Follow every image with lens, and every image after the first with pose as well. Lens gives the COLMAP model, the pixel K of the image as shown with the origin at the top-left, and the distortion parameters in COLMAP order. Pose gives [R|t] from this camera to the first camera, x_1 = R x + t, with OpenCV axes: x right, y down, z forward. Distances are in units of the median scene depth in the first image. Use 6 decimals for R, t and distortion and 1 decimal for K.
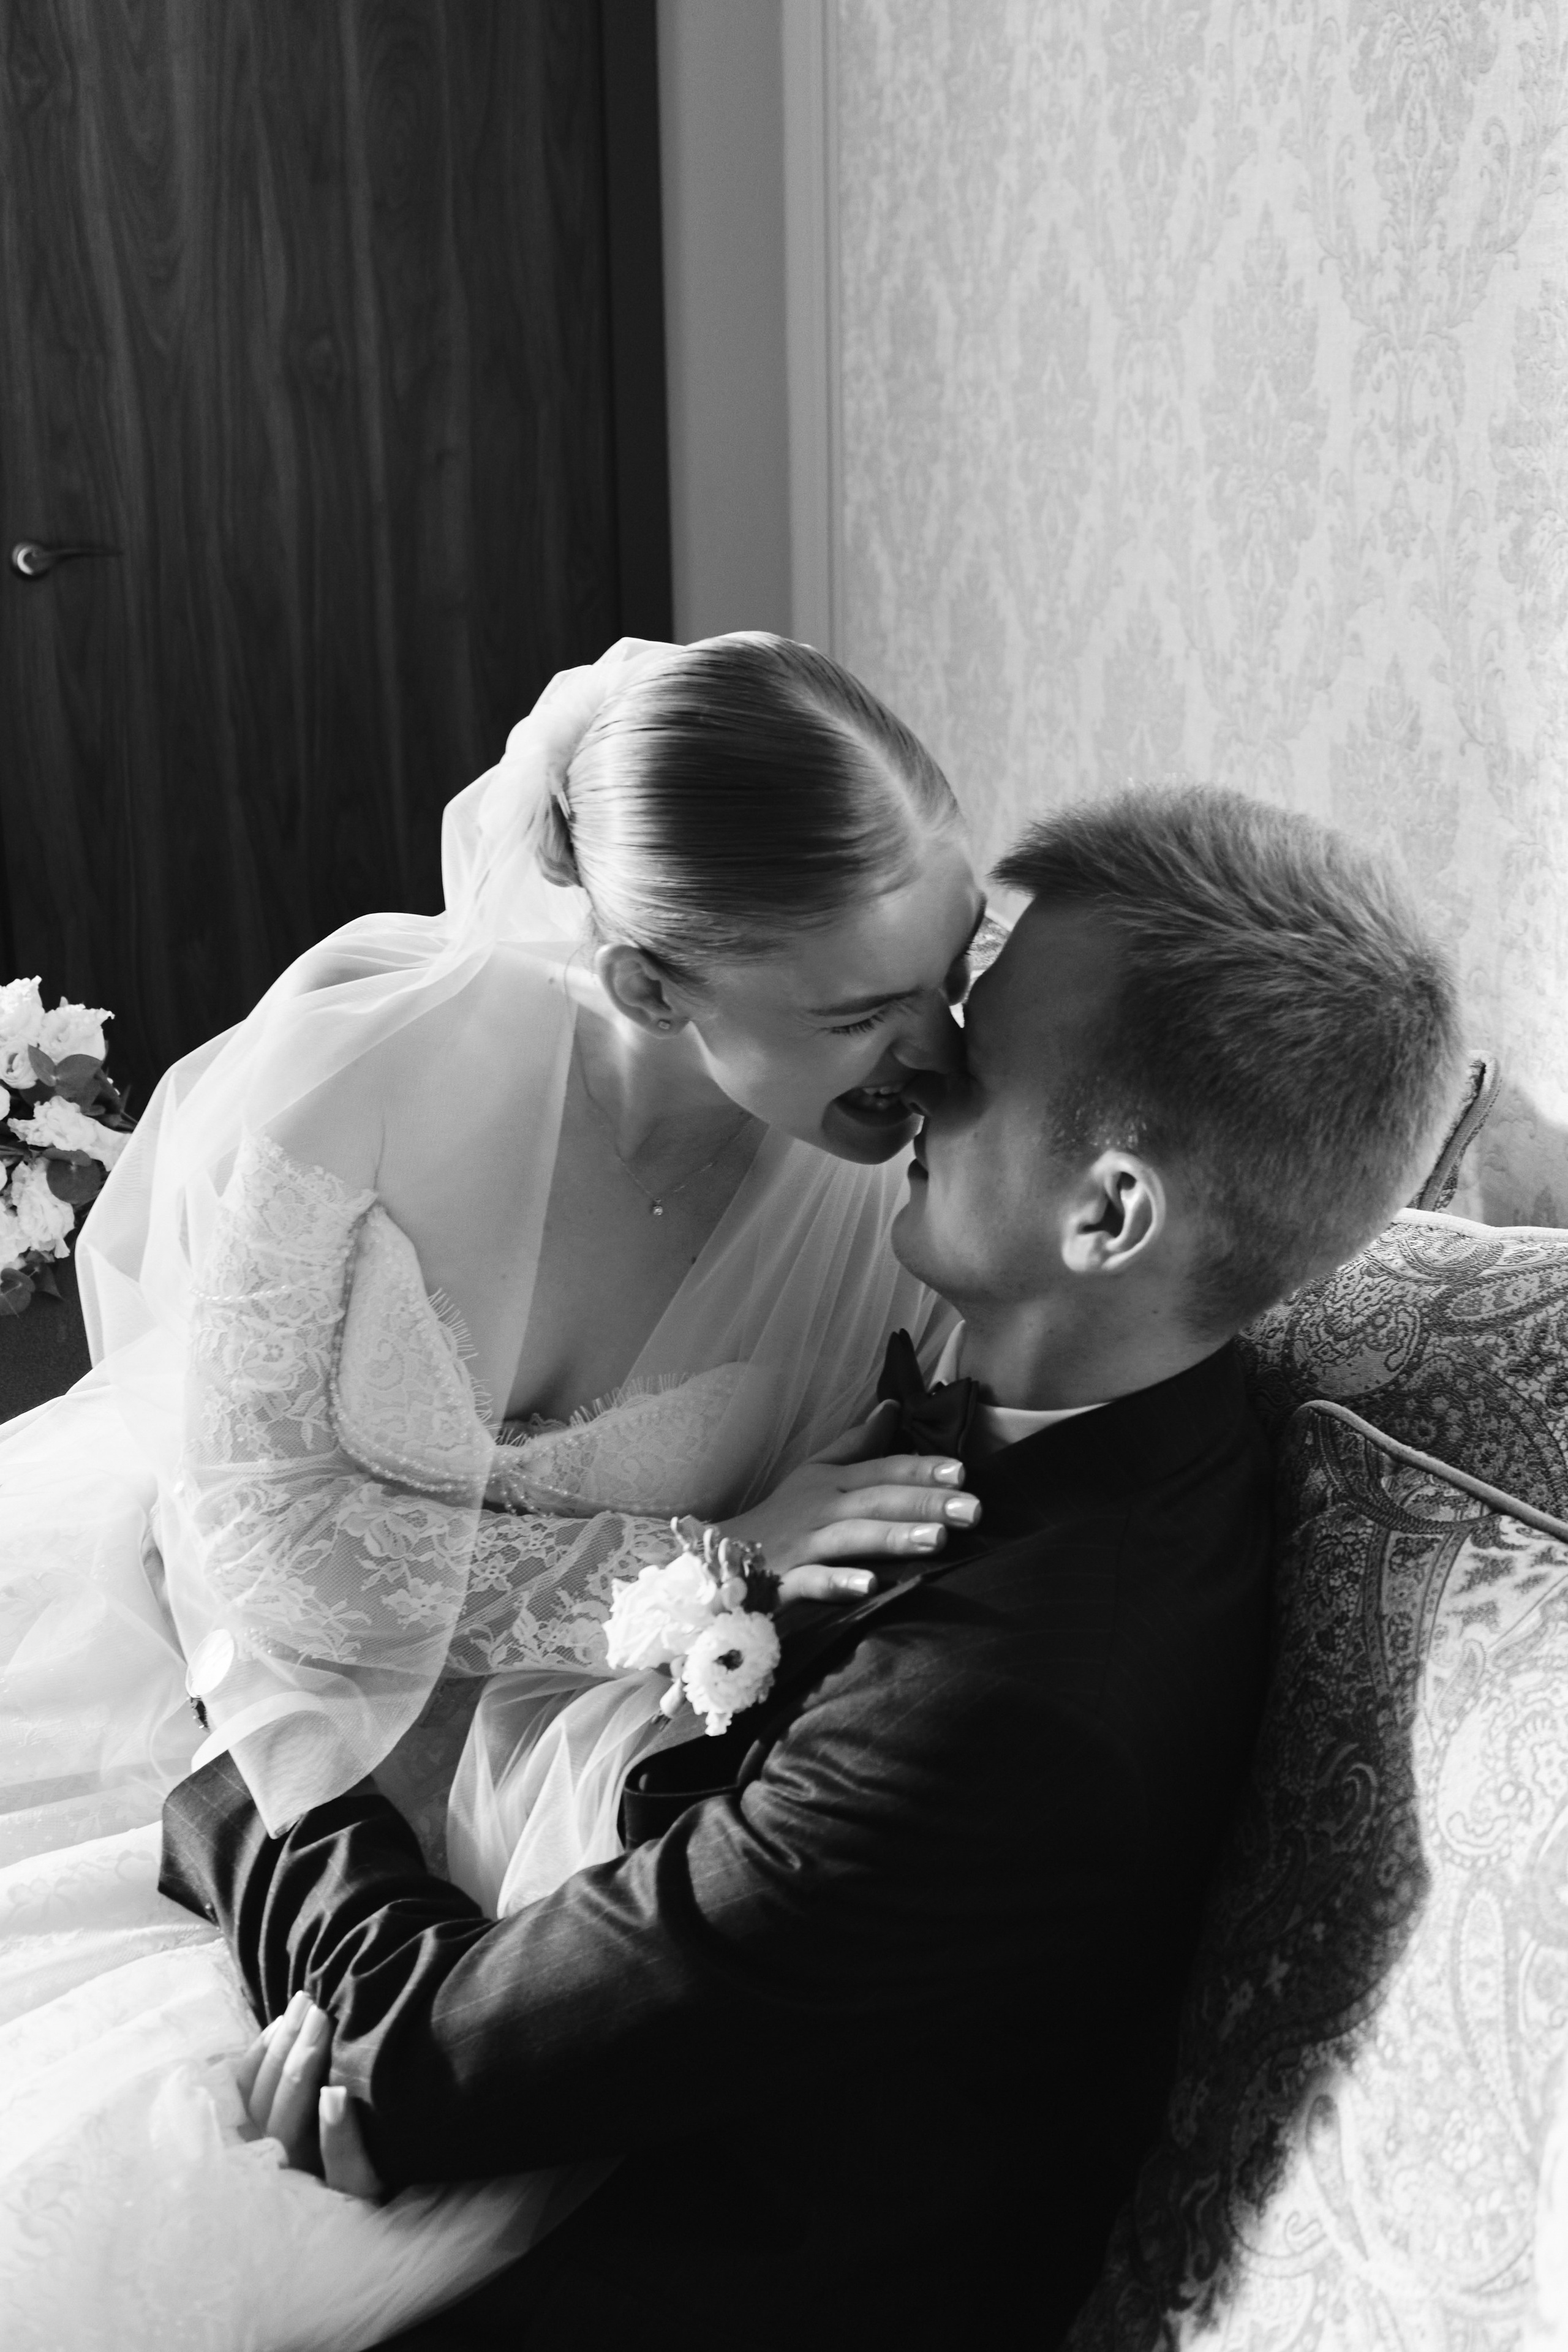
lens RADIAL K [[2734.0, 0, 841.5], [0, 2734.0, 1122.0], [0, 0, 1]] dist [-0.004324, -0.006835]
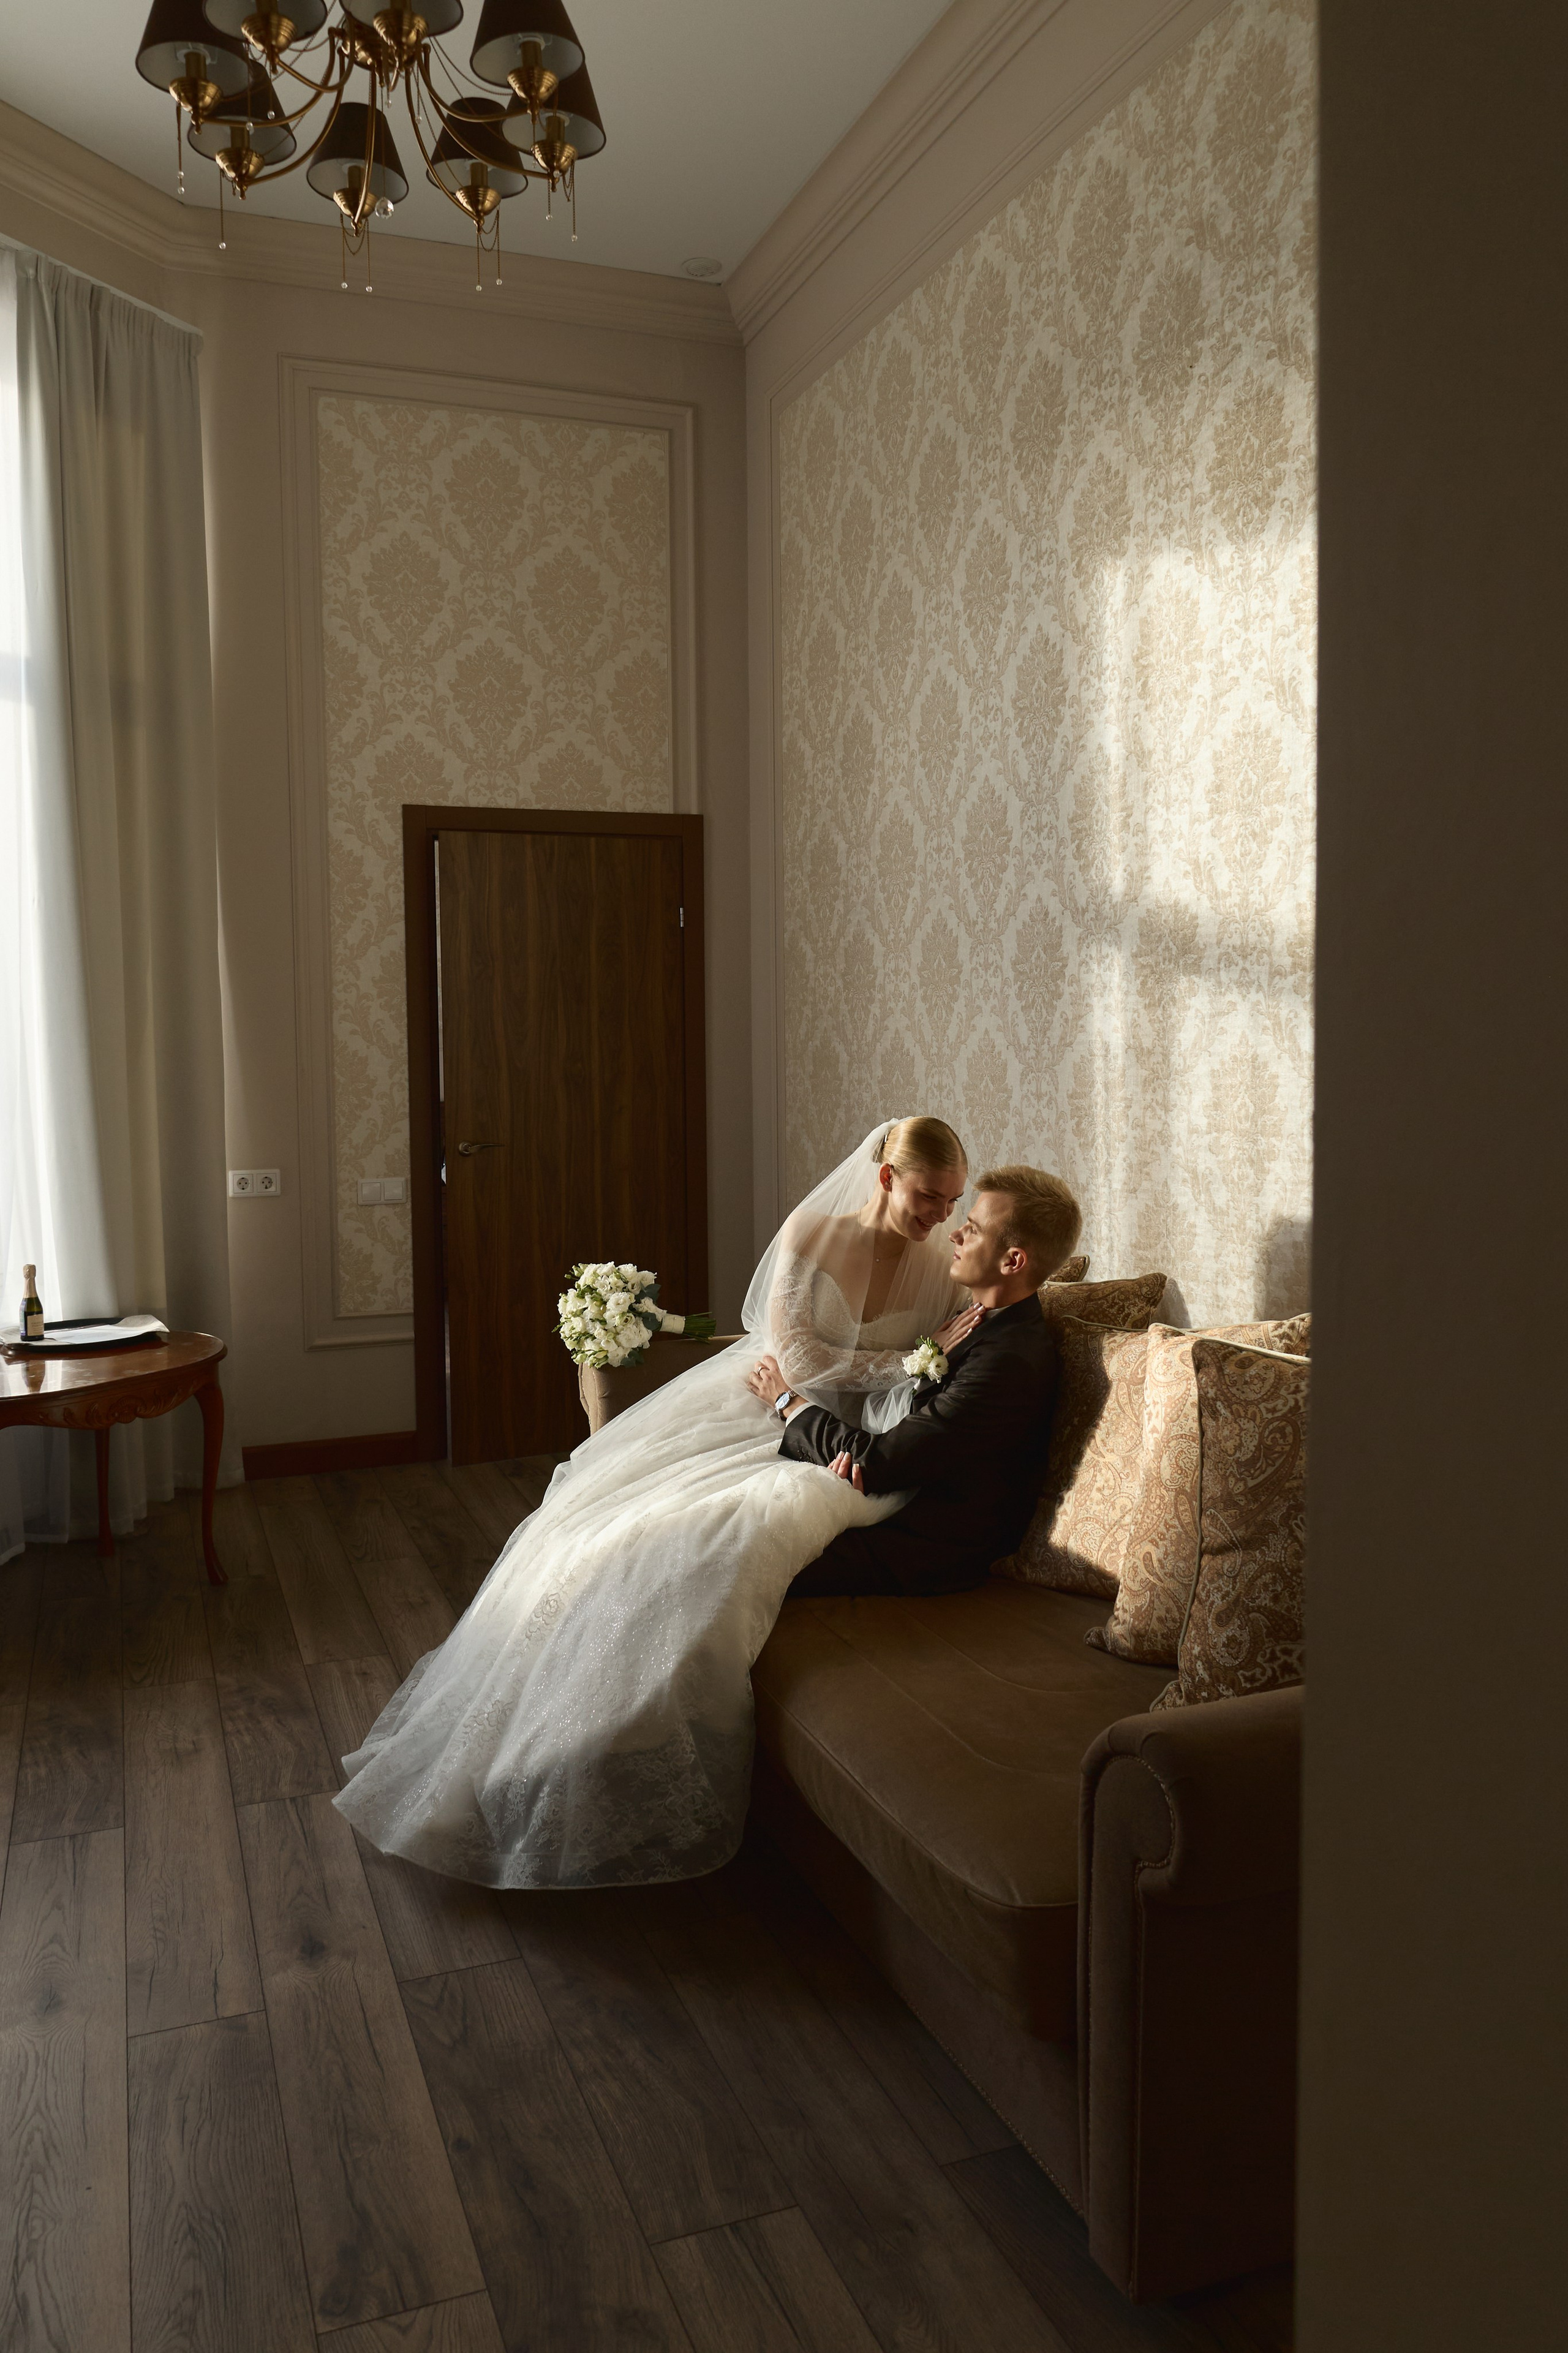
lens RADIAL K [[1717.8, 0, 785.1], [0, 1717.8, 1129.3], [0, 0, 1]] dist [-0.040160, 0.001680]
pose [[0.991077, -0.004773, 0.133204, -0.309548], [0.035303, 0.973068, -0.227797, 0.208699], [-0.128529, 0.230467, 0.964554, -0.799189]]
